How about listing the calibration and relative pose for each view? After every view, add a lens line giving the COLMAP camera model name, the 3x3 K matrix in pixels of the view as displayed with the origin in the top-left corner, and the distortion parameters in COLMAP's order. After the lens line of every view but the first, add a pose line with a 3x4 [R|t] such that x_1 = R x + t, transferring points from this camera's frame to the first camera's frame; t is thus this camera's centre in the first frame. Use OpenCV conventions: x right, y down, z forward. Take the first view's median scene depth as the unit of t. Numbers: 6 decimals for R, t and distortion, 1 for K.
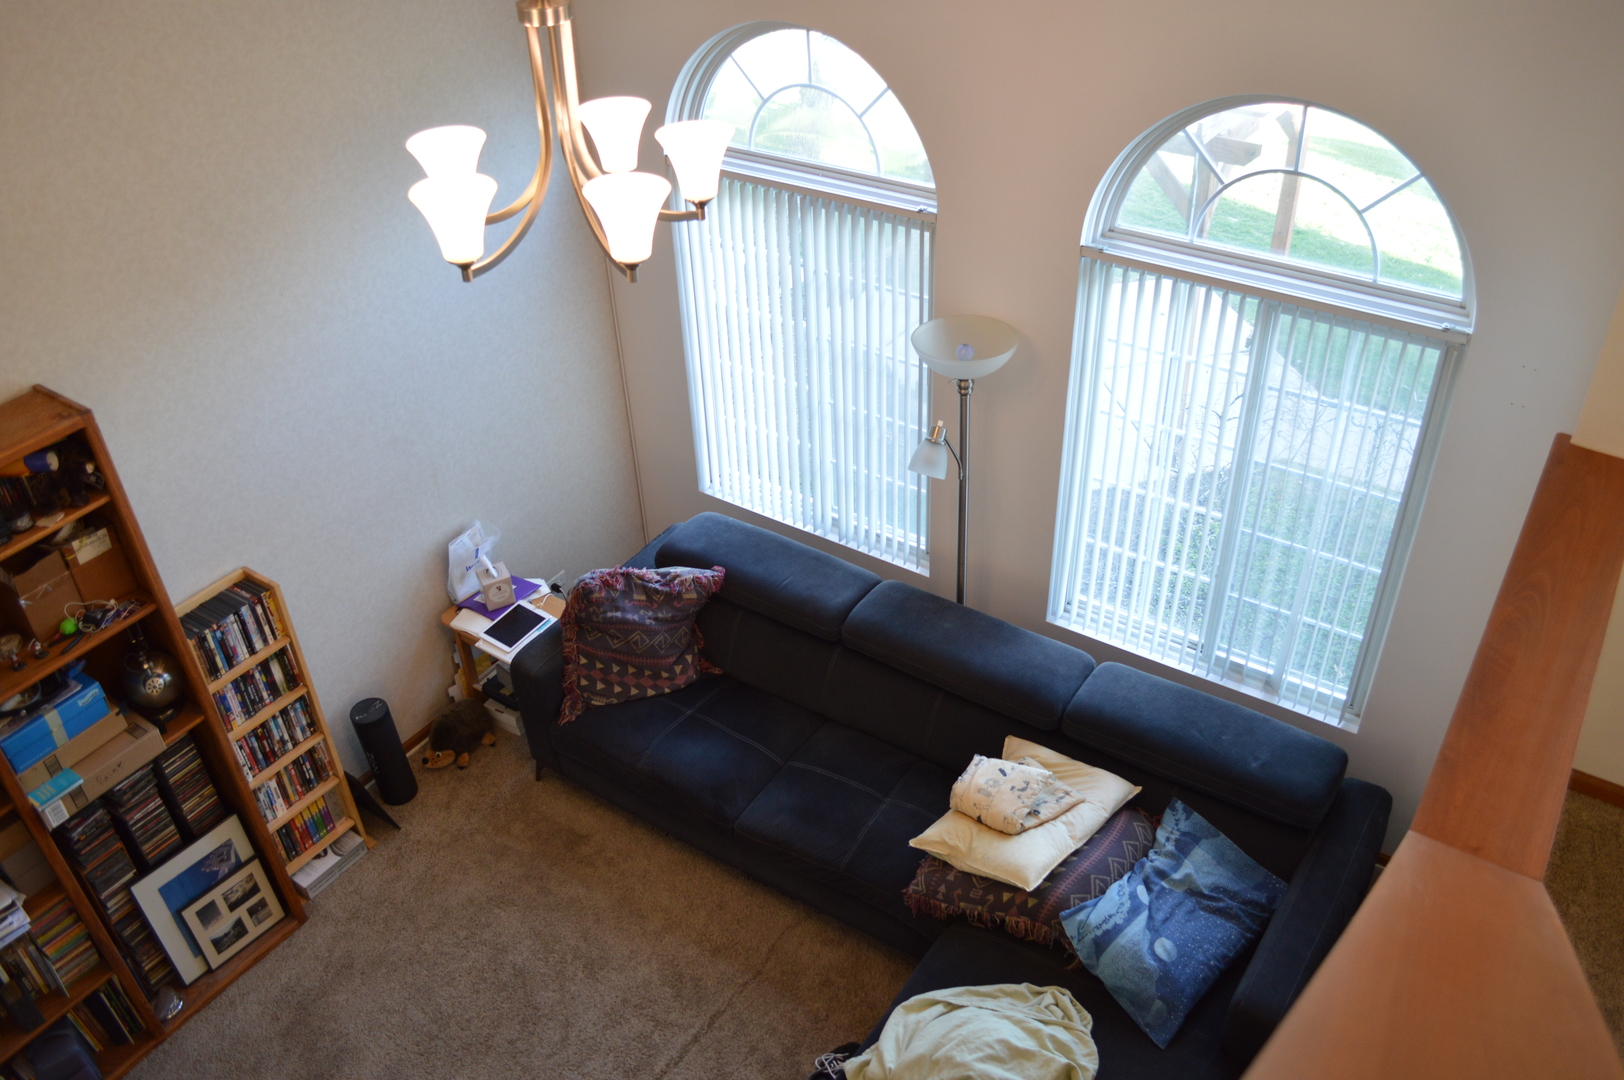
lens RADIAL K [[1287.5, 0, 774.9], [0, 1287.5, 539.3], [0, 0, 1]] dist [-0.064512, 0.008599]
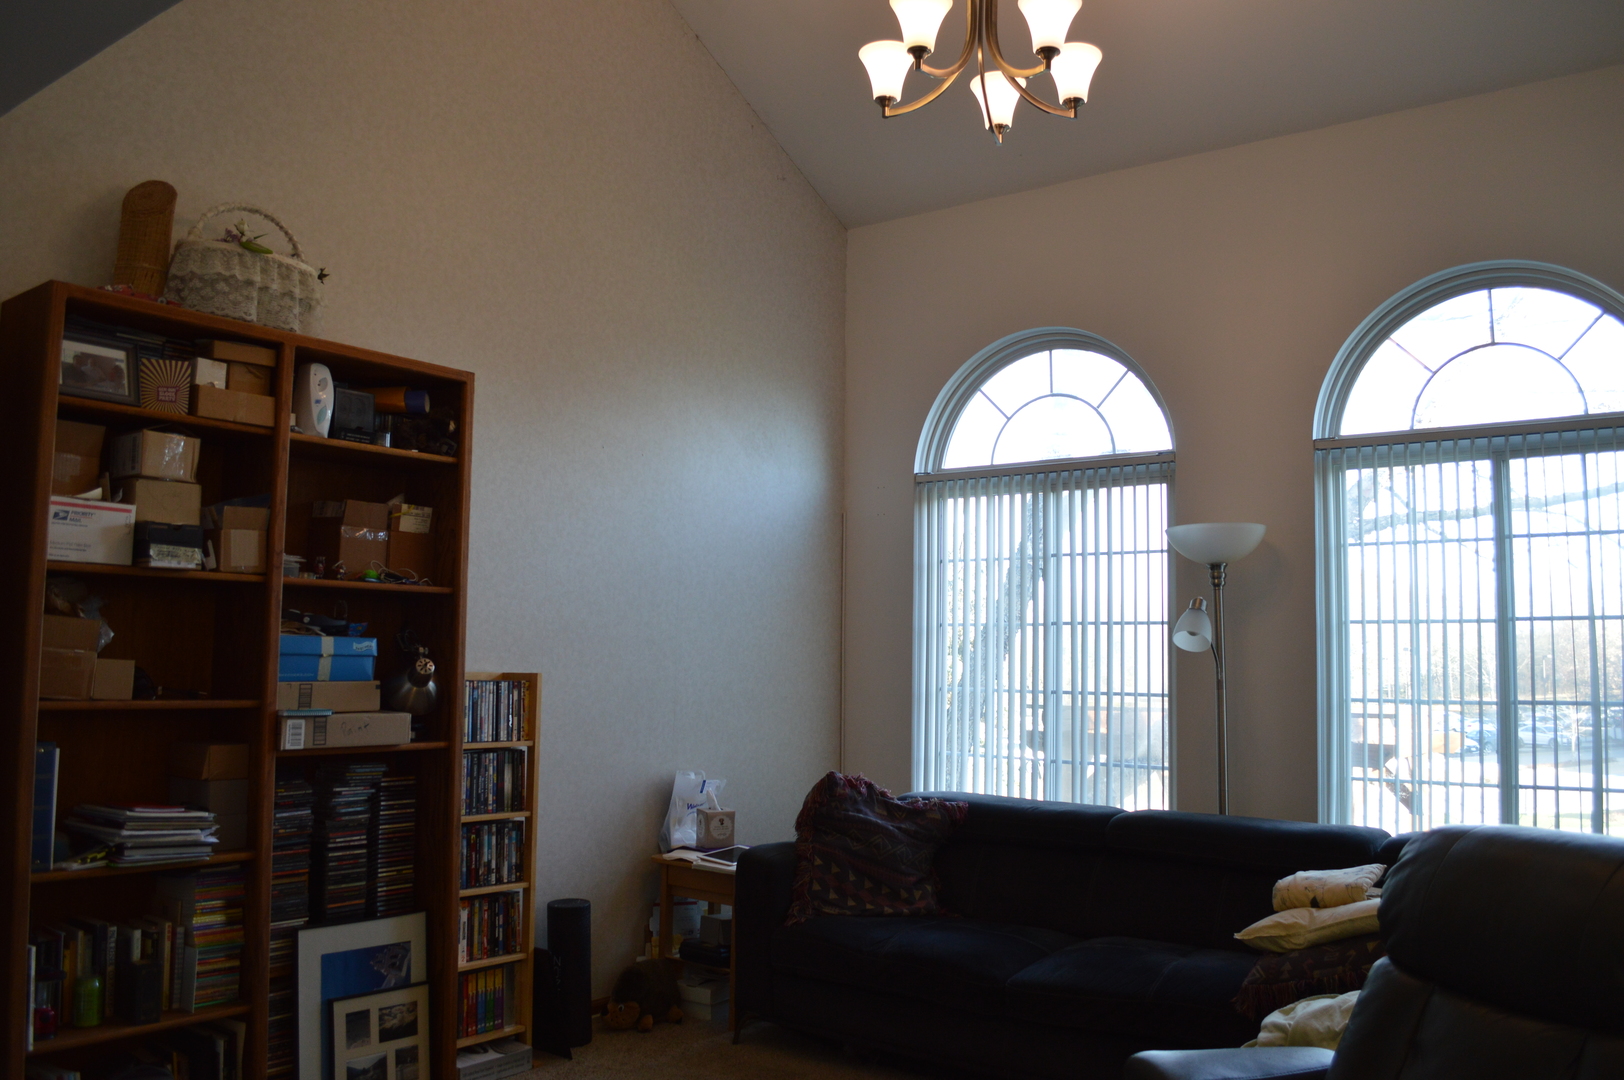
lens RADIAL K [[1284.0, 0, 812.0], [0, 1284.0, 540.0], [0, 0, 1]] dist [-0.042415, -0.005740]
pose [[0.997294, 0.064509, -0.035266, -0.148083], [-0.071917, 0.756399, -0.650145, 0.556701], [-0.015265, 0.650922, 0.758991, 0.176963]]
